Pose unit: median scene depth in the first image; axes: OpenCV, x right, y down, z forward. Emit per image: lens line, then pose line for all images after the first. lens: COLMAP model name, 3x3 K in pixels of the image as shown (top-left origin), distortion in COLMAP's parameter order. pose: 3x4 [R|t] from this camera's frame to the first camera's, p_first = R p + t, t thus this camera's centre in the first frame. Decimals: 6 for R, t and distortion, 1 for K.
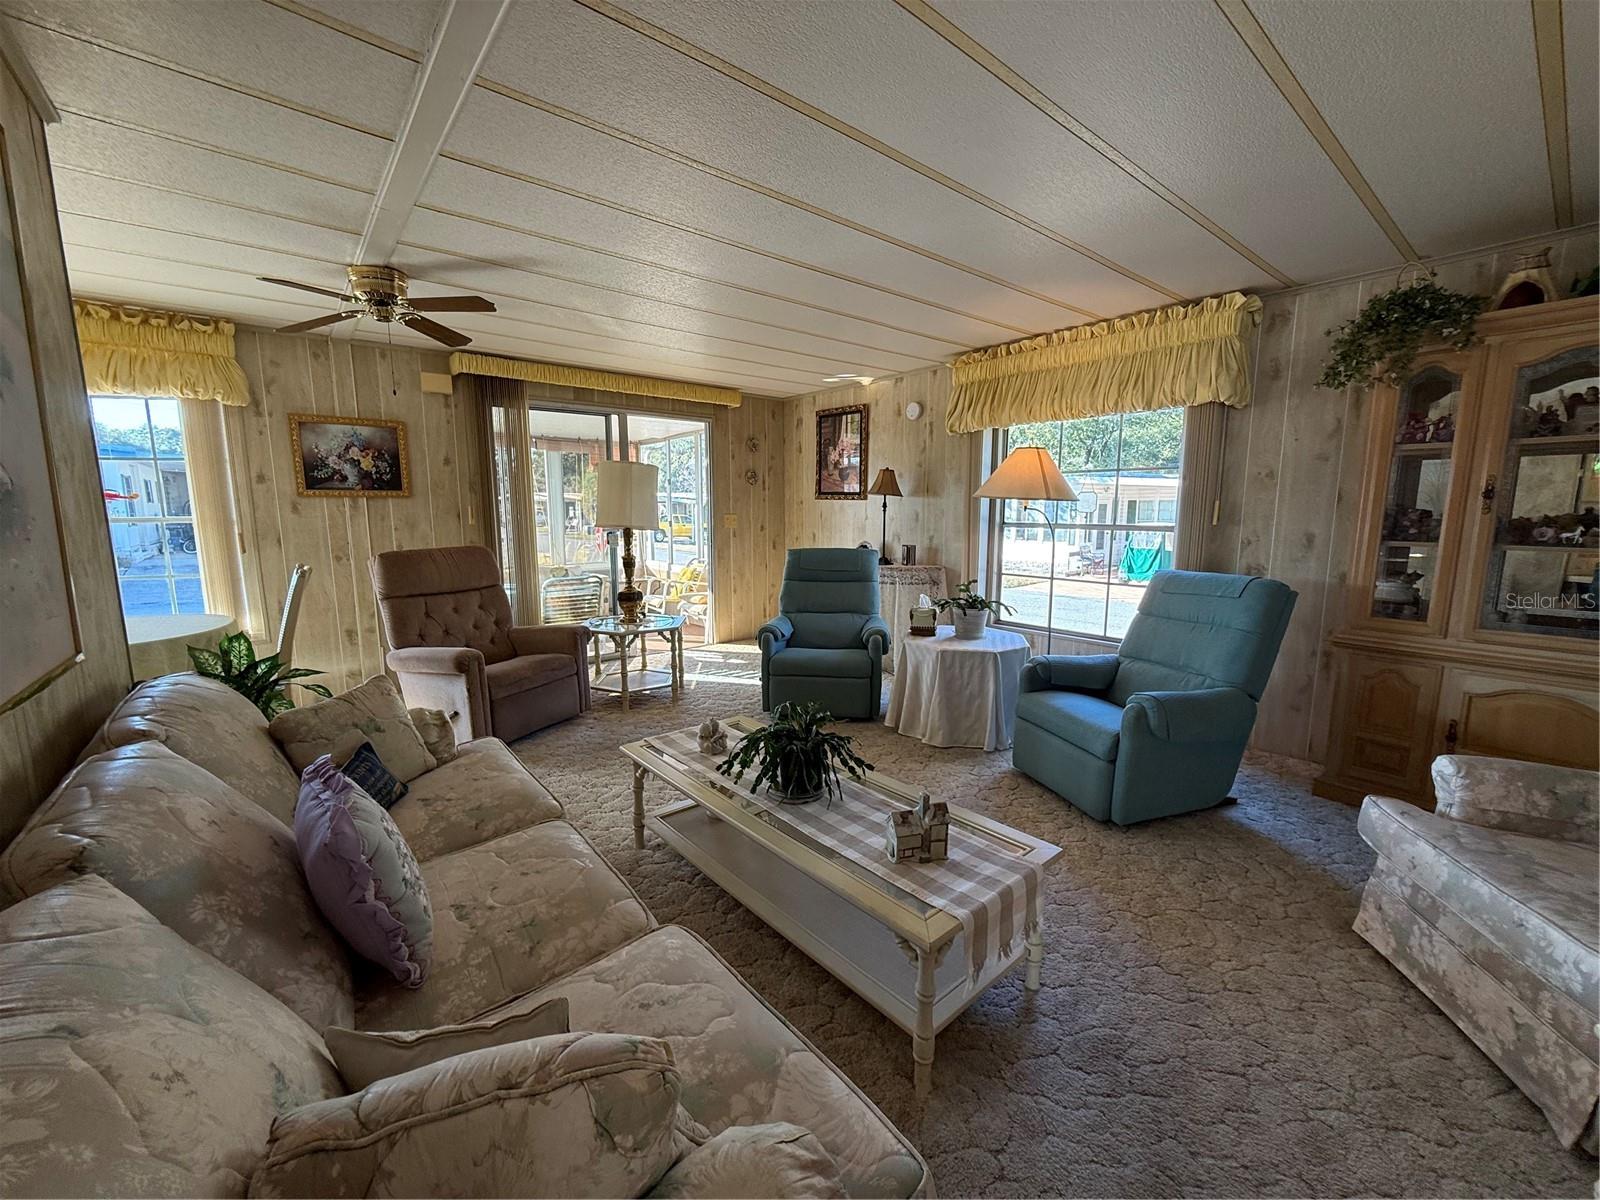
lens RADIAL K [[636.5, 0, 799.6], [0, 636.5, 597.2], [0, 0, 1]] dist [0.009106, -0.000535]
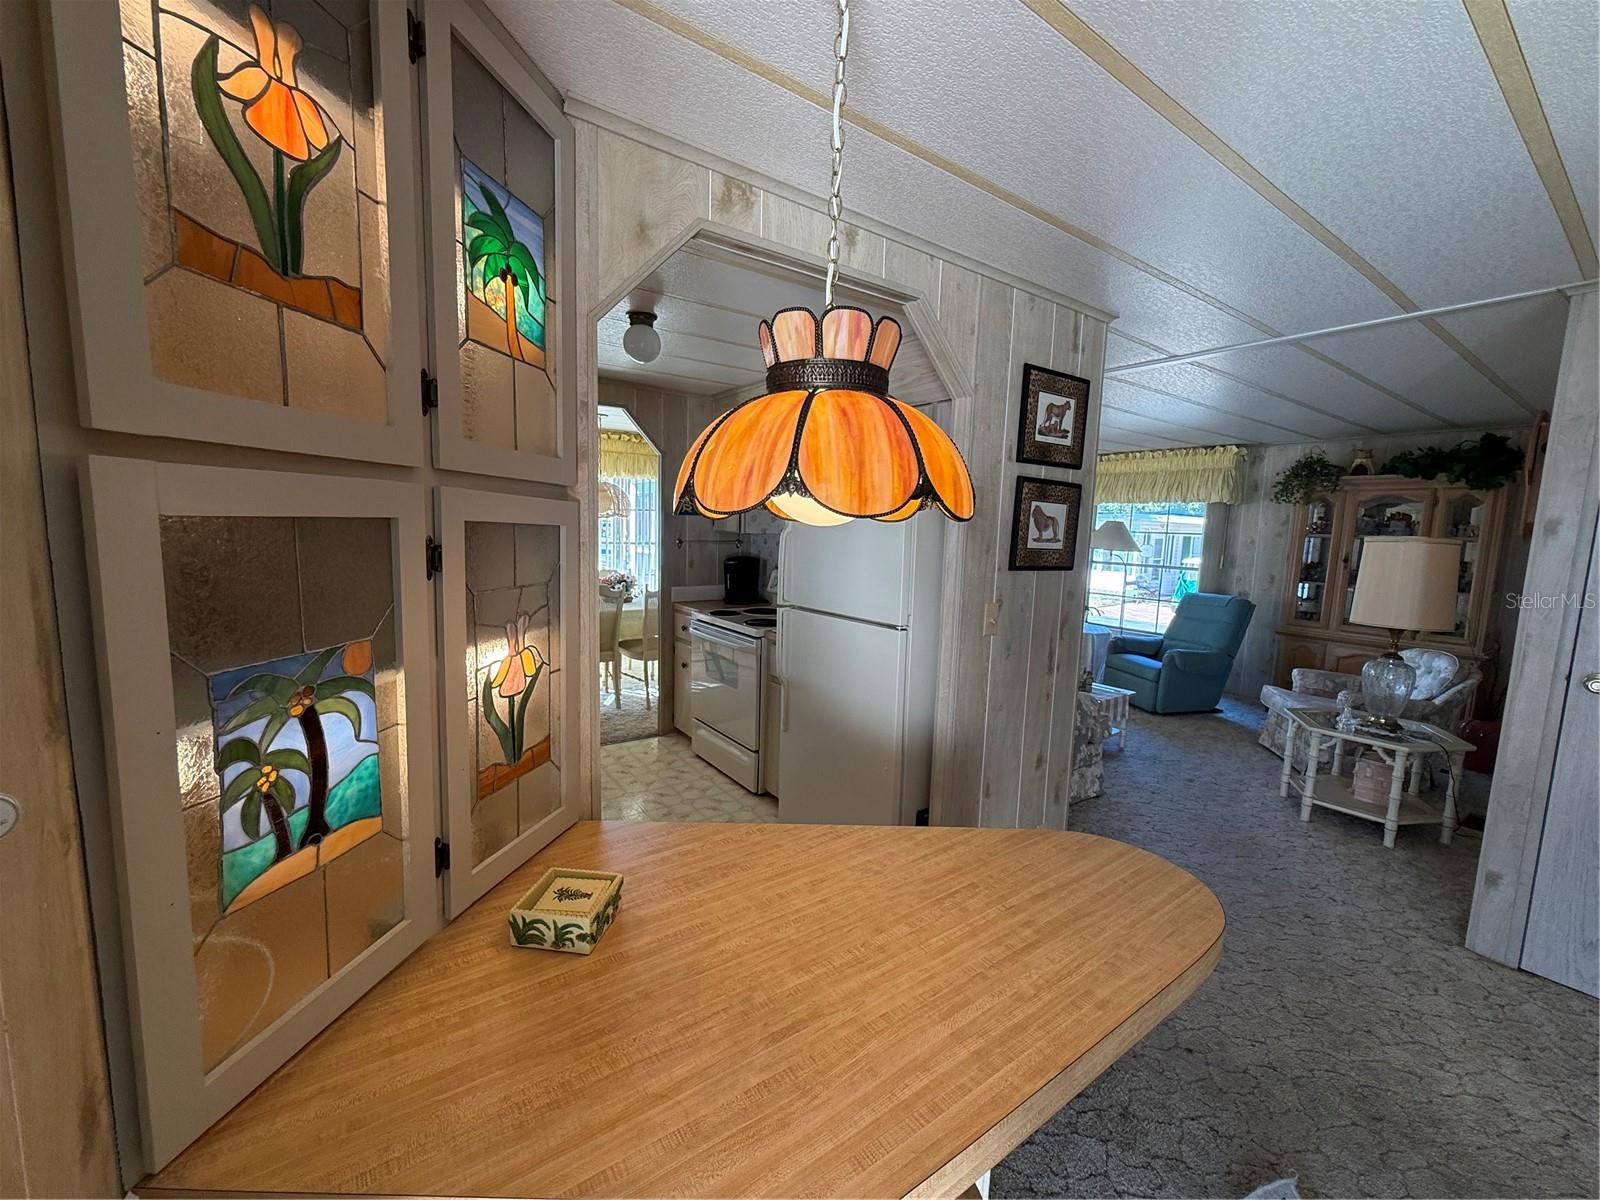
lens RADIAL K [[636.5, 0, 799.6], [0, 636.5, 597.2], [0, 0, 1]] dist [0.009106, -0.000535]
pose [[0.996860, 0.041273, -0.067573, -0.434604], [-0.043180, 0.998702, -0.027014, 0.071833], [0.066370, 0.029847, 0.997349, -0.928993]]
